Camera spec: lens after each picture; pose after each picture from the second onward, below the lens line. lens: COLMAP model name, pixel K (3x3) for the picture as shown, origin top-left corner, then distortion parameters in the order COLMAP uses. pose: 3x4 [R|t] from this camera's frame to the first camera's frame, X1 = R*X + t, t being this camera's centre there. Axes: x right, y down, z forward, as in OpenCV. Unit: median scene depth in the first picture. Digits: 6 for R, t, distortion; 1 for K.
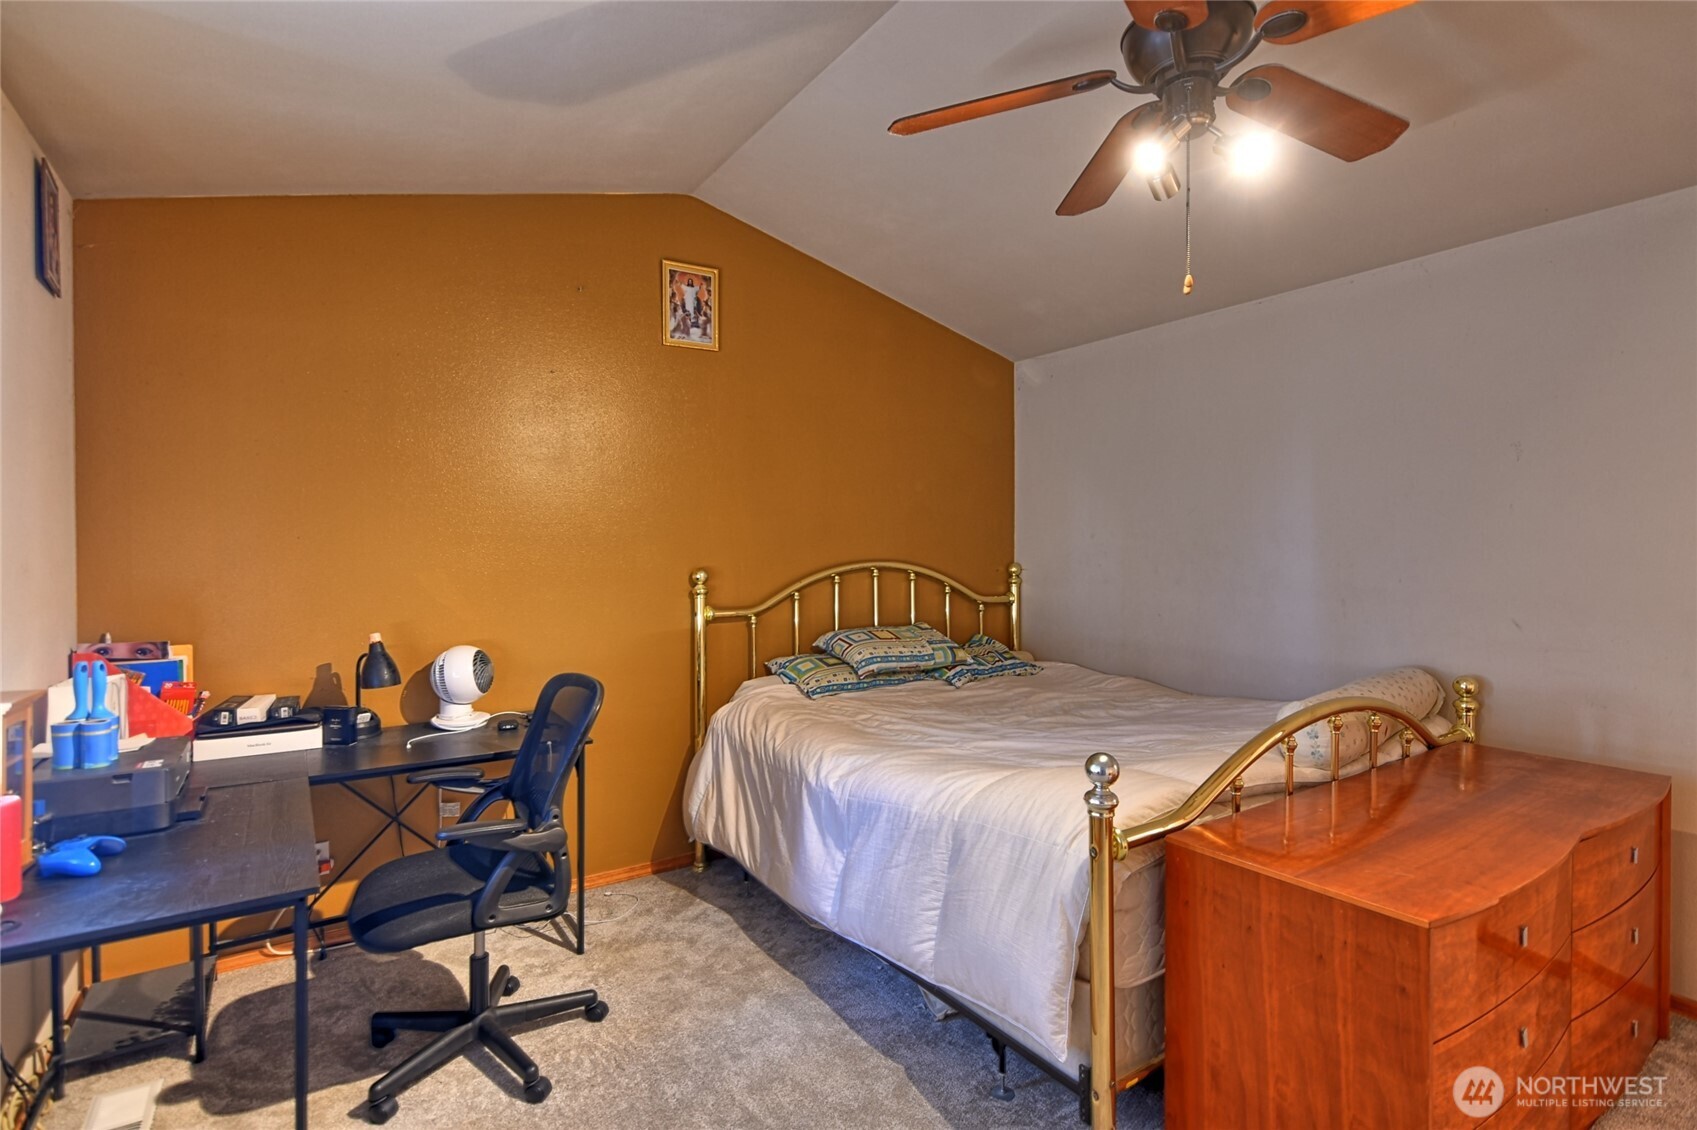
lens RADIAL K [[823.2, 0, 853.8], [0, 823.2, 560.9], [0, 0, 1]] dist [-0.012397, 0.017353]
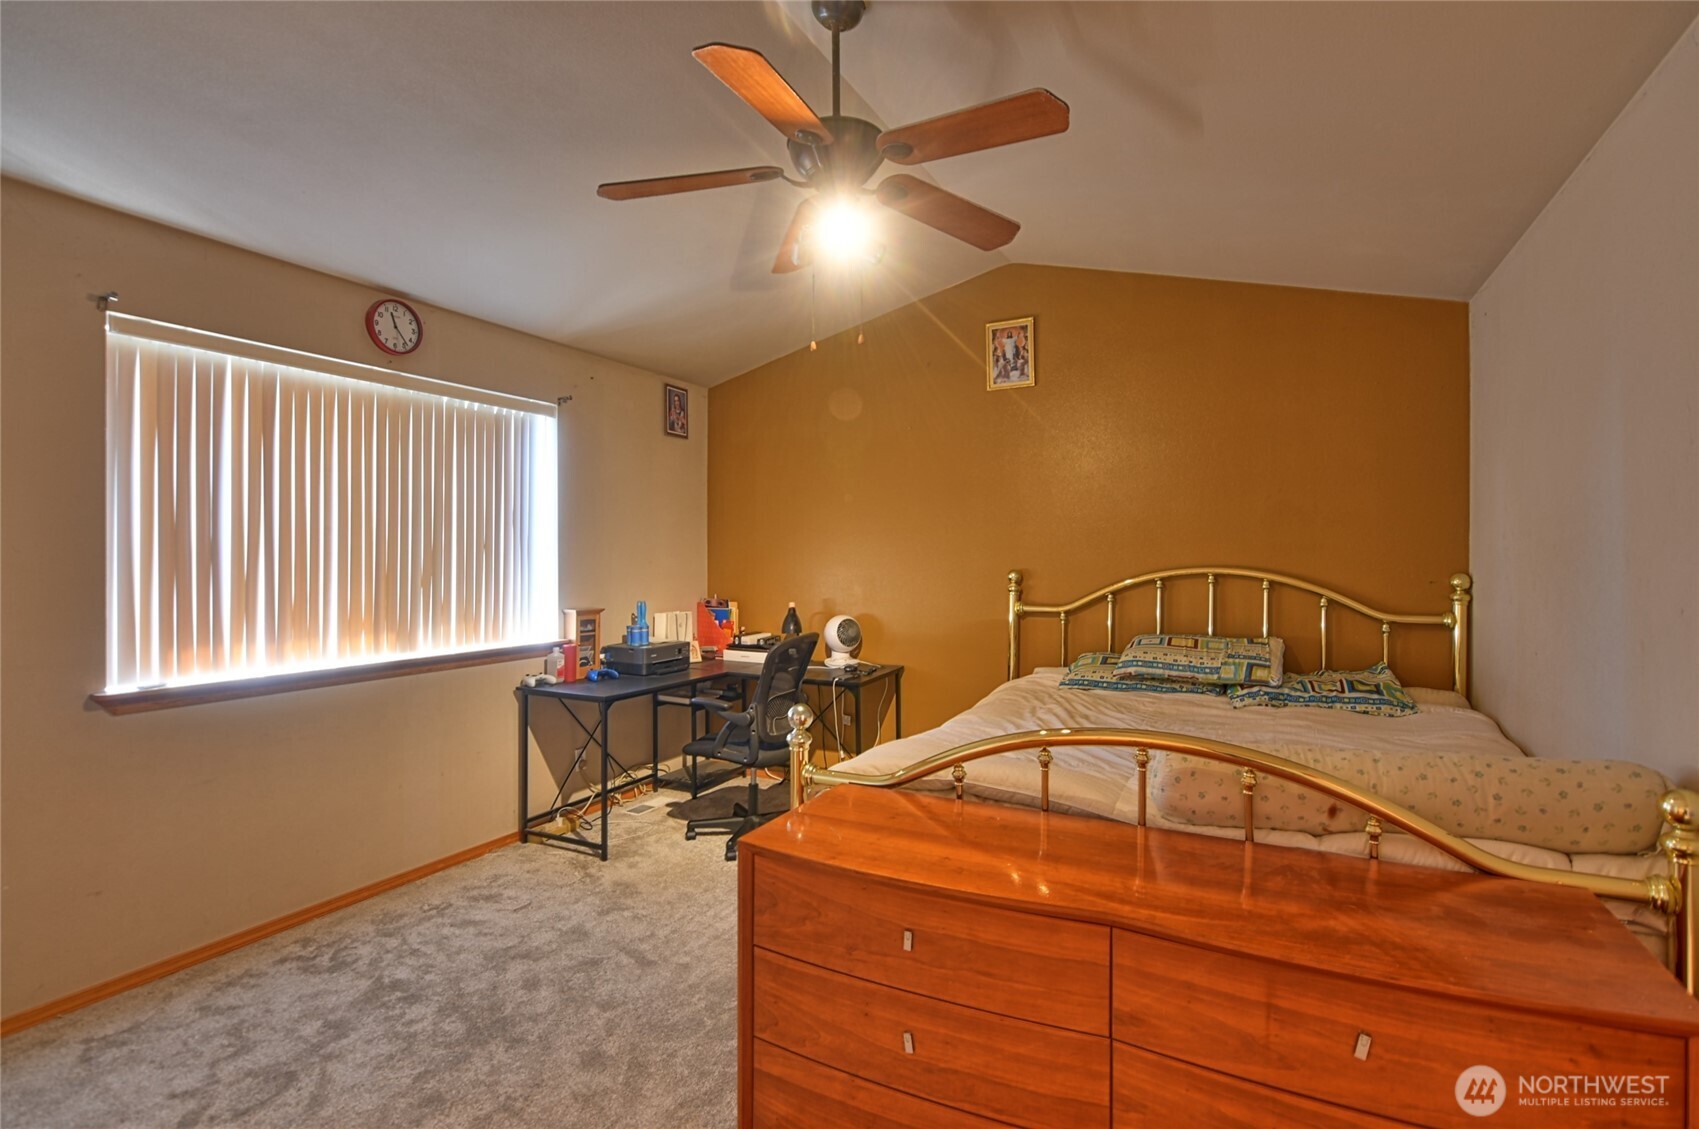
lens RADIAL K [[824.1, 0, 854.8], [0, 824.1, 560.4], [0, 0, 1]] dist [-0.012397, 0.017353]
pose [[0.486216, 0.005850, -0.873819, 0.751911], [-0.015501, 0.999878, -0.001931, 0.001163], [0.873701, 0.014484, 0.486247, 0.209998]]
